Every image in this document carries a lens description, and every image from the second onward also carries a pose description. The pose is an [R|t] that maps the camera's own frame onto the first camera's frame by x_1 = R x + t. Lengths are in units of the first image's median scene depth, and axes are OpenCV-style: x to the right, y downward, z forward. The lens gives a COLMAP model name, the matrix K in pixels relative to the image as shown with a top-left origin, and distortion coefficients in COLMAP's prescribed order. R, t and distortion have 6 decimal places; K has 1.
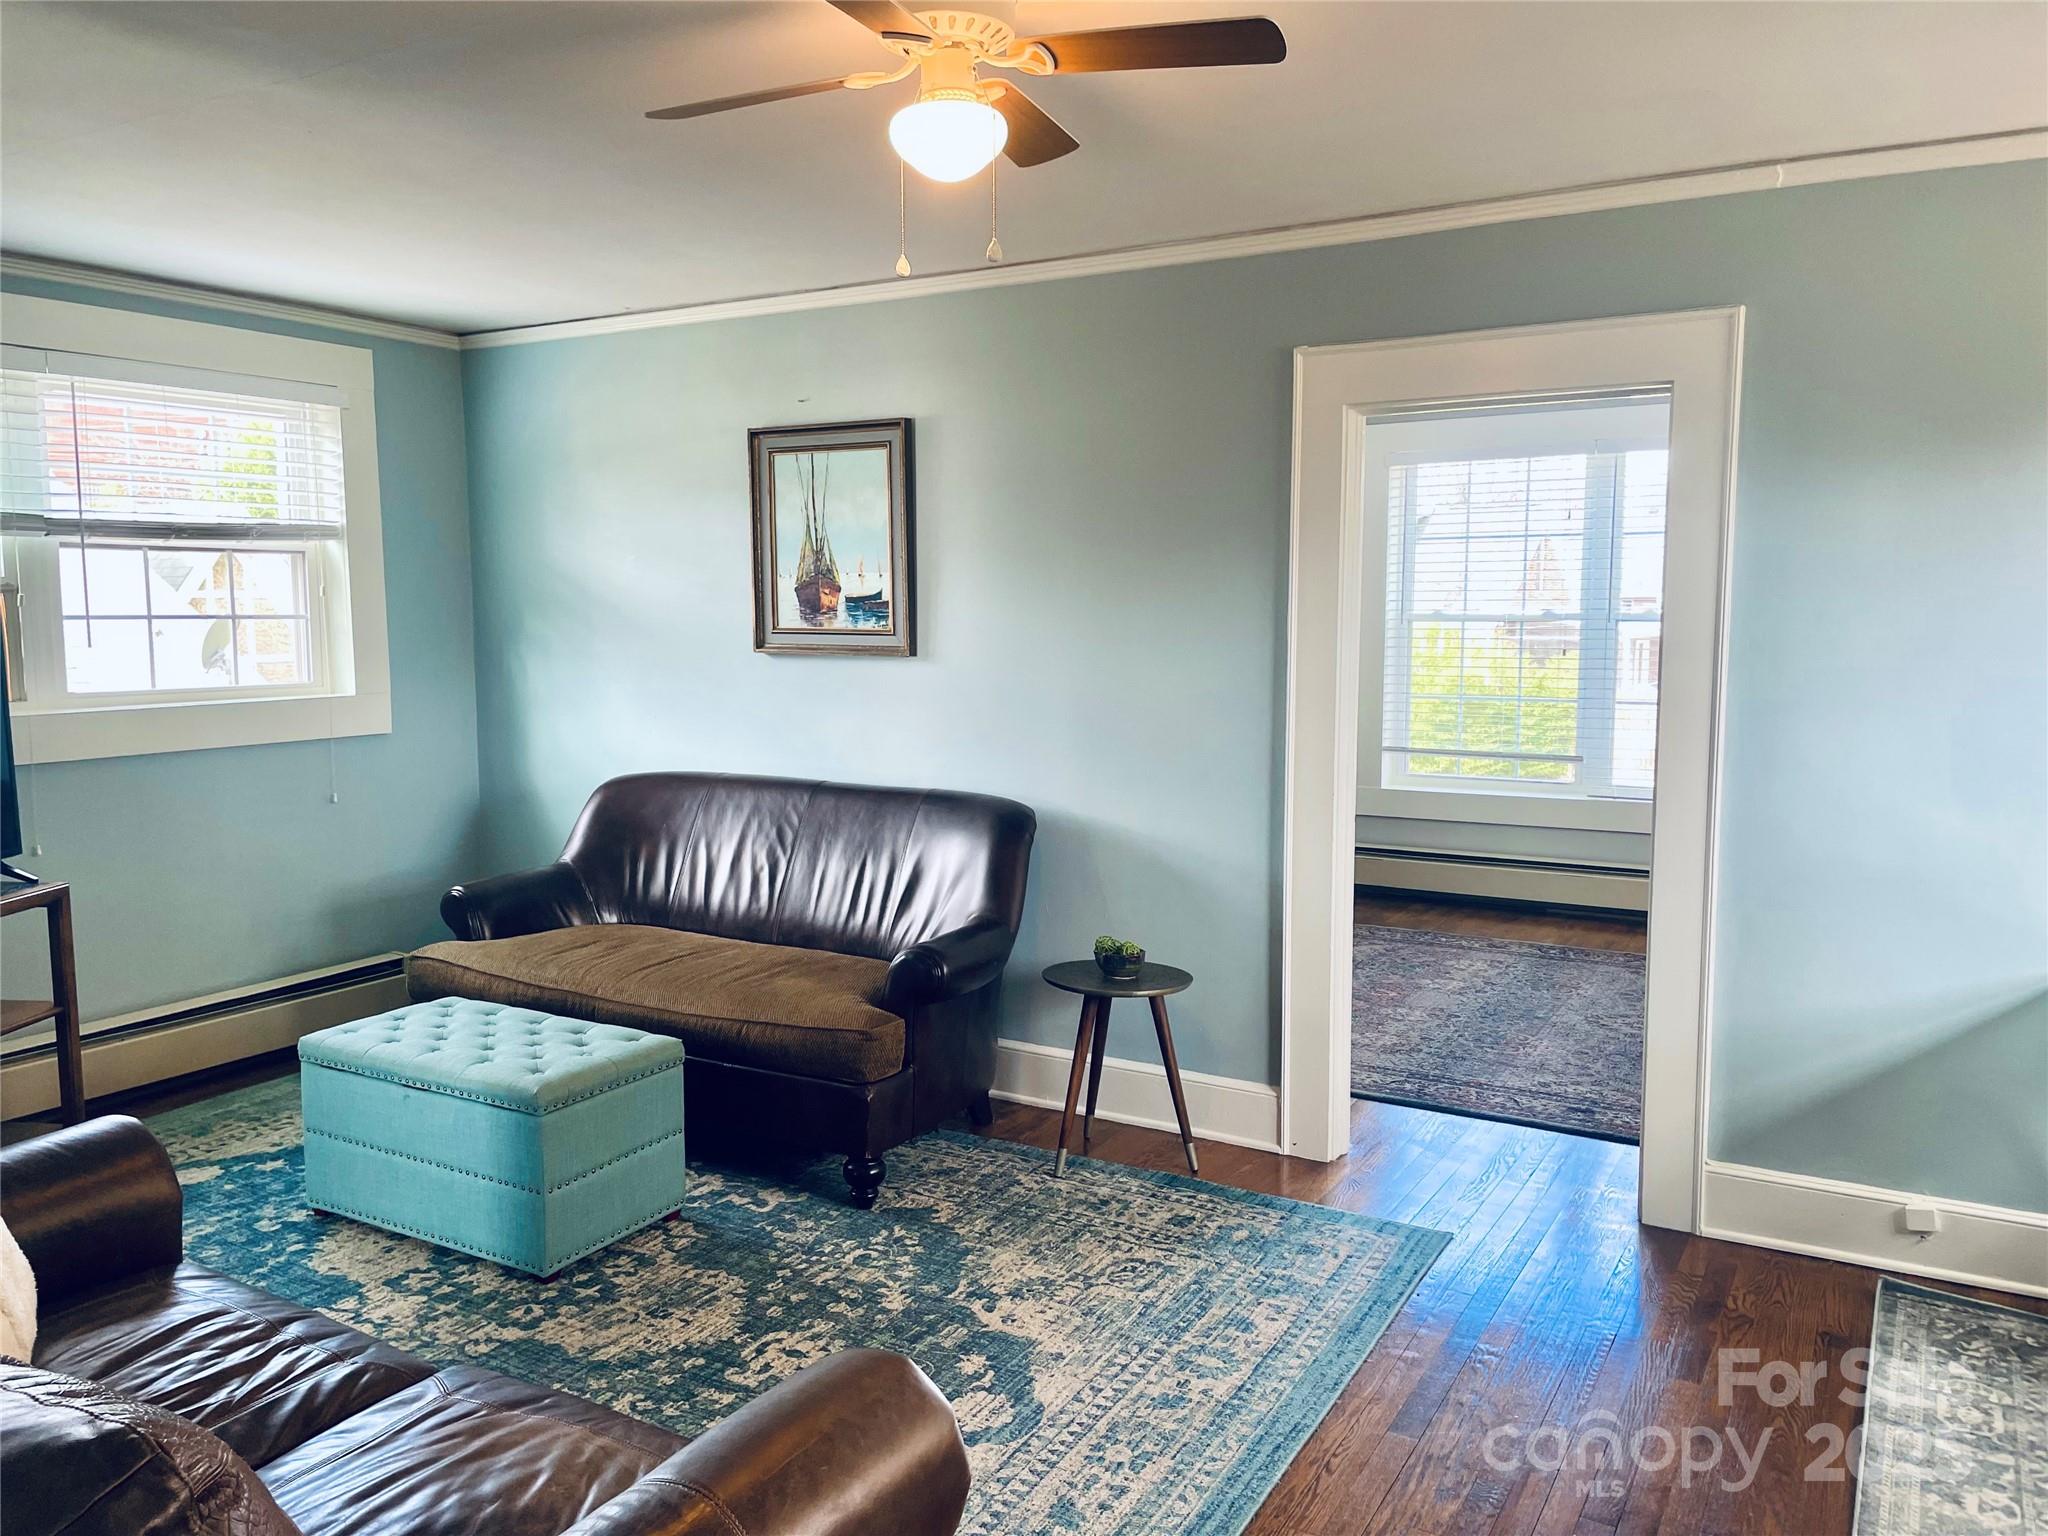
lens RADIAL K [[1552.1, 0, 1003.7], [0, 1552.1, 766.0], [0, 0, 1]] dist [0.079093, -0.110992]
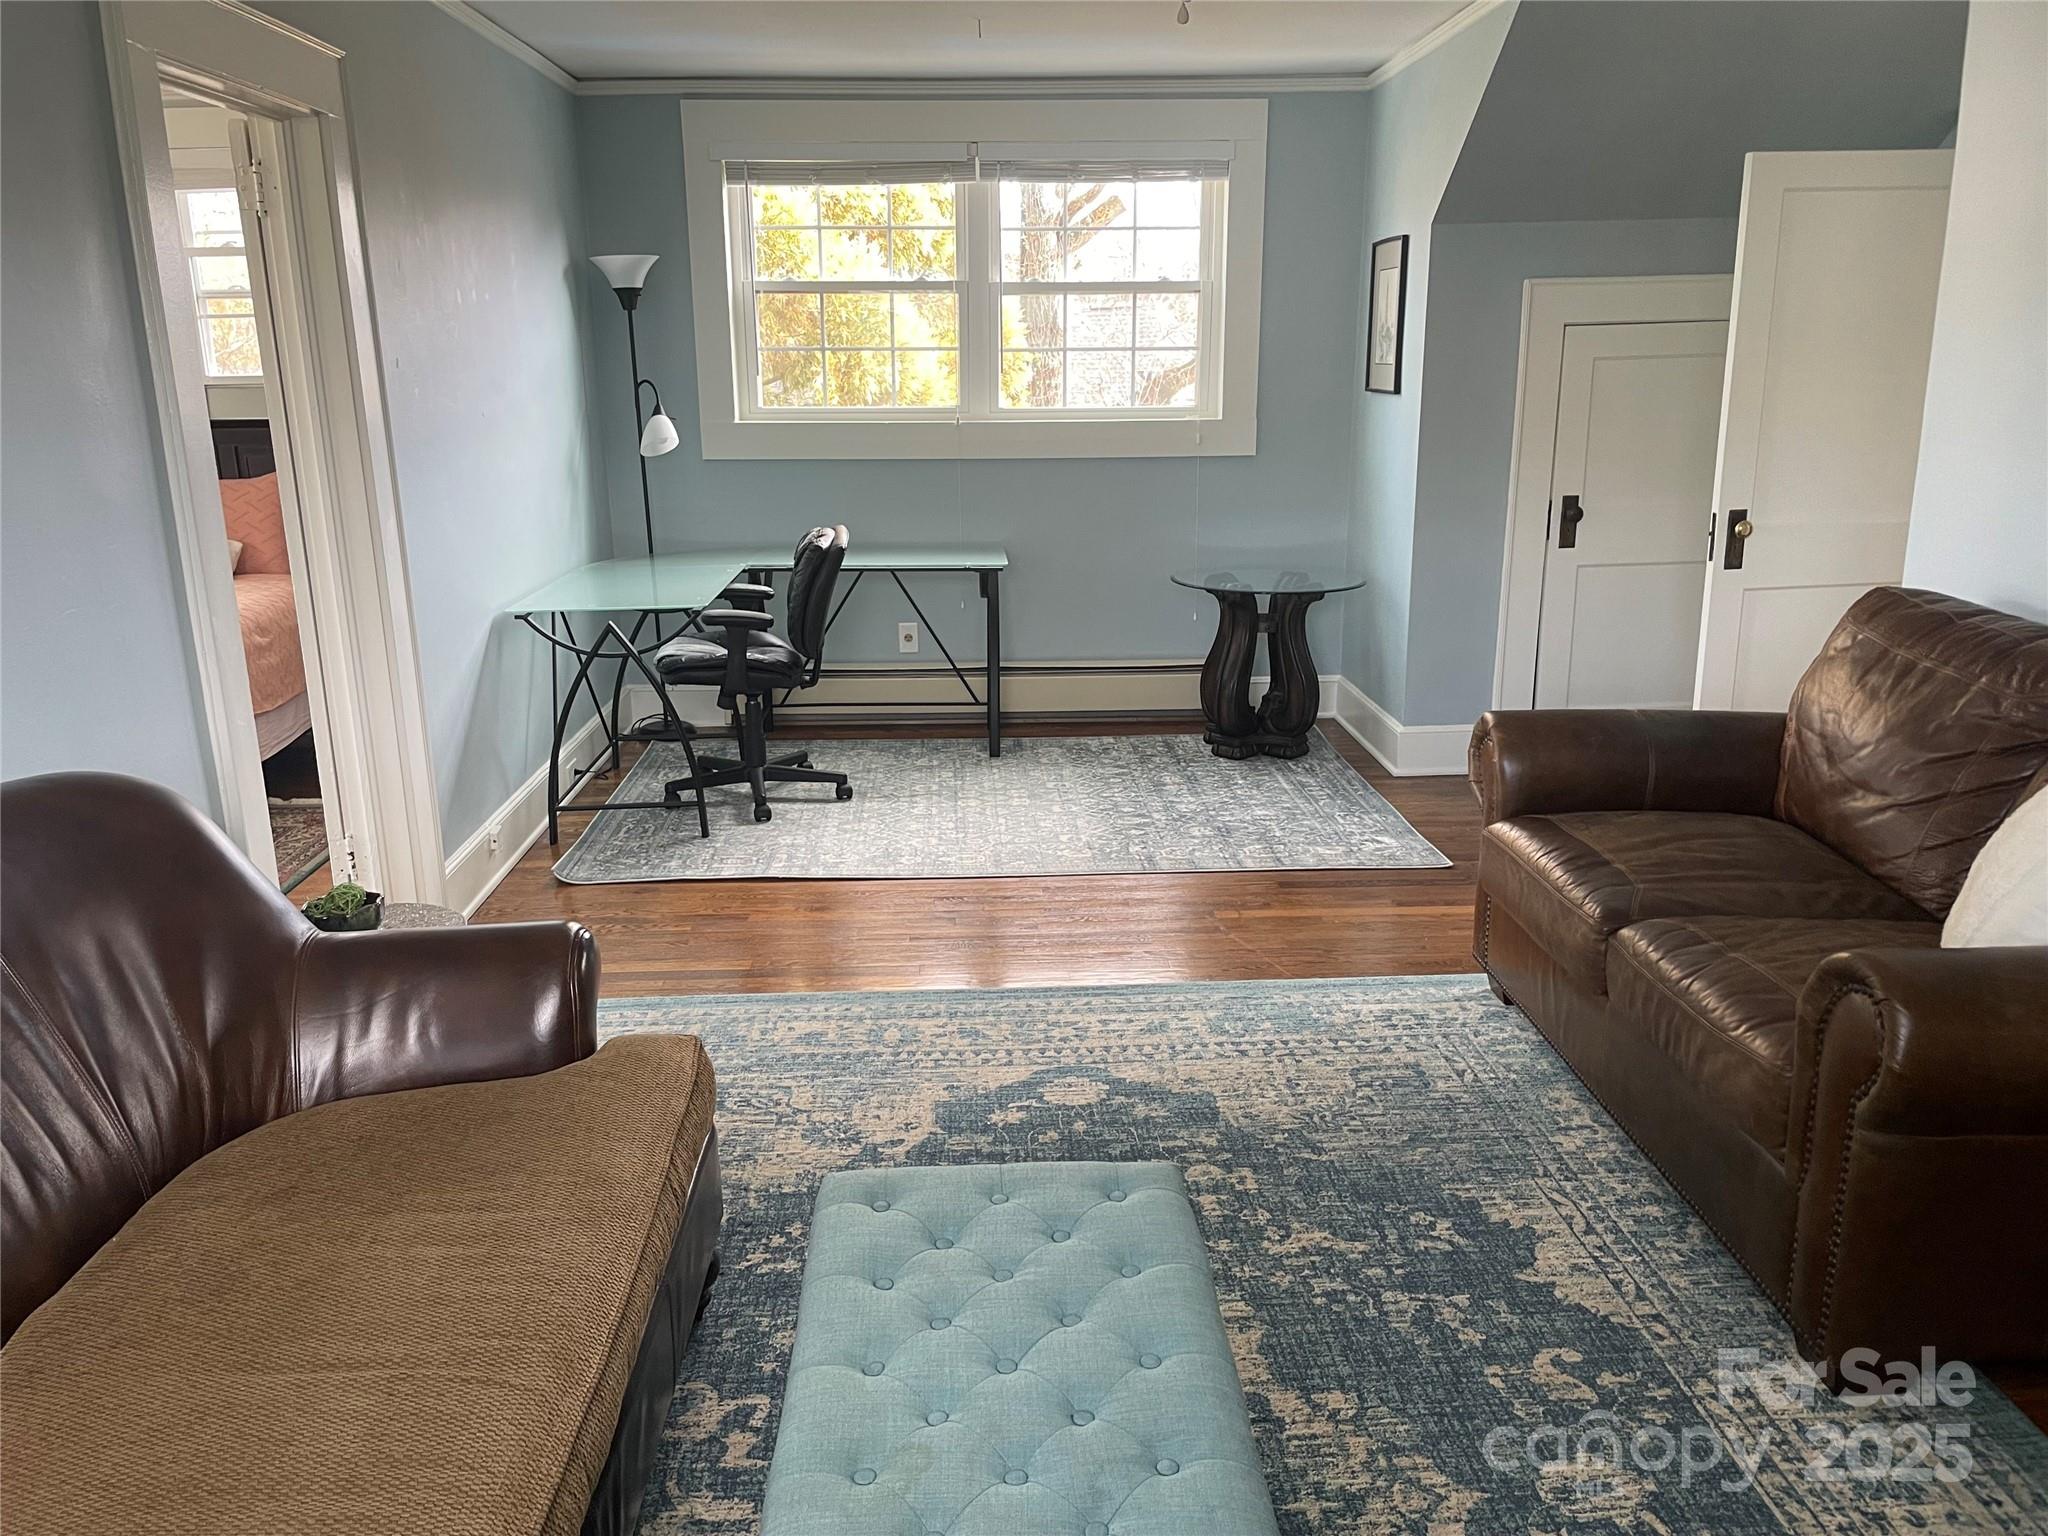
lens RADIAL K [[1543.8, 0, 1006.3], [0, 1543.8, 751.2], [0, 0, 1]] dist [0.093258, -0.137970]
pose [[-0.538877, -0.196275, 0.819199, -0.702084], [0.110837, 0.947502, 0.299924, -0.125233], [-0.835061, 0.252420, -0.488833, 1.266621]]
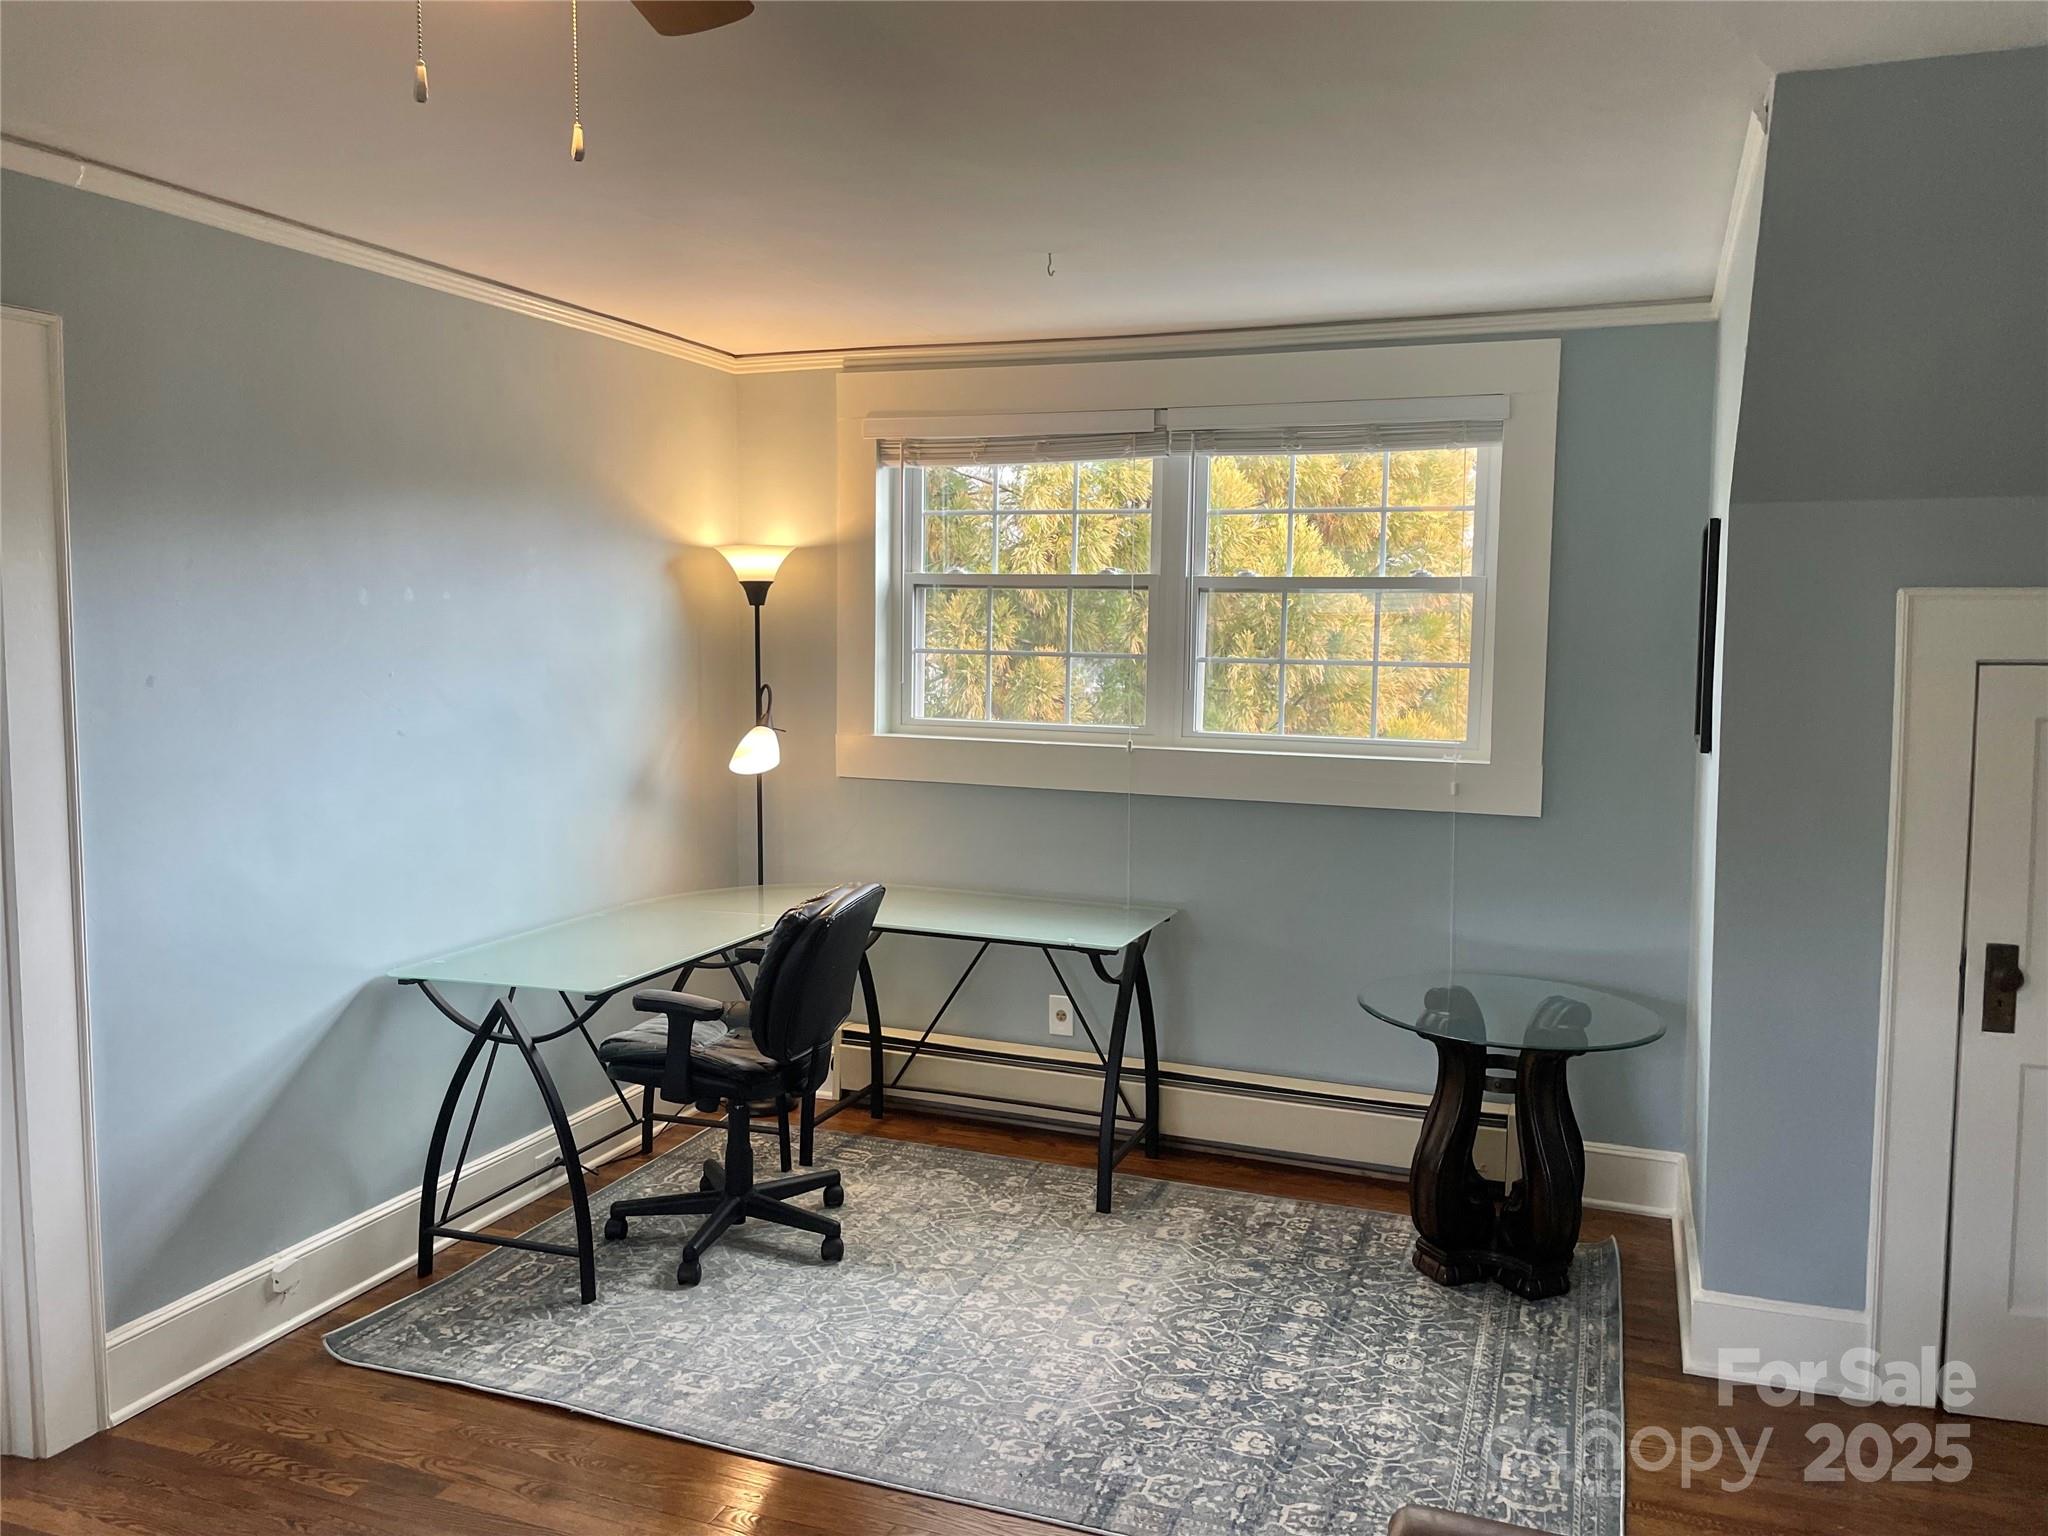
lens RADIAL K [[1530.3, 0, 1017.7], [0, 1530.3, 712.9], [0, 0, 1]] dist [0.087661, -0.141148]
pose [[-0.164656, -0.061585, 0.984427, -0.505425], [0.105501, 0.991224, 0.079656, -0.109024], [-0.980693, 0.116974, -0.156714, 0.755168]]
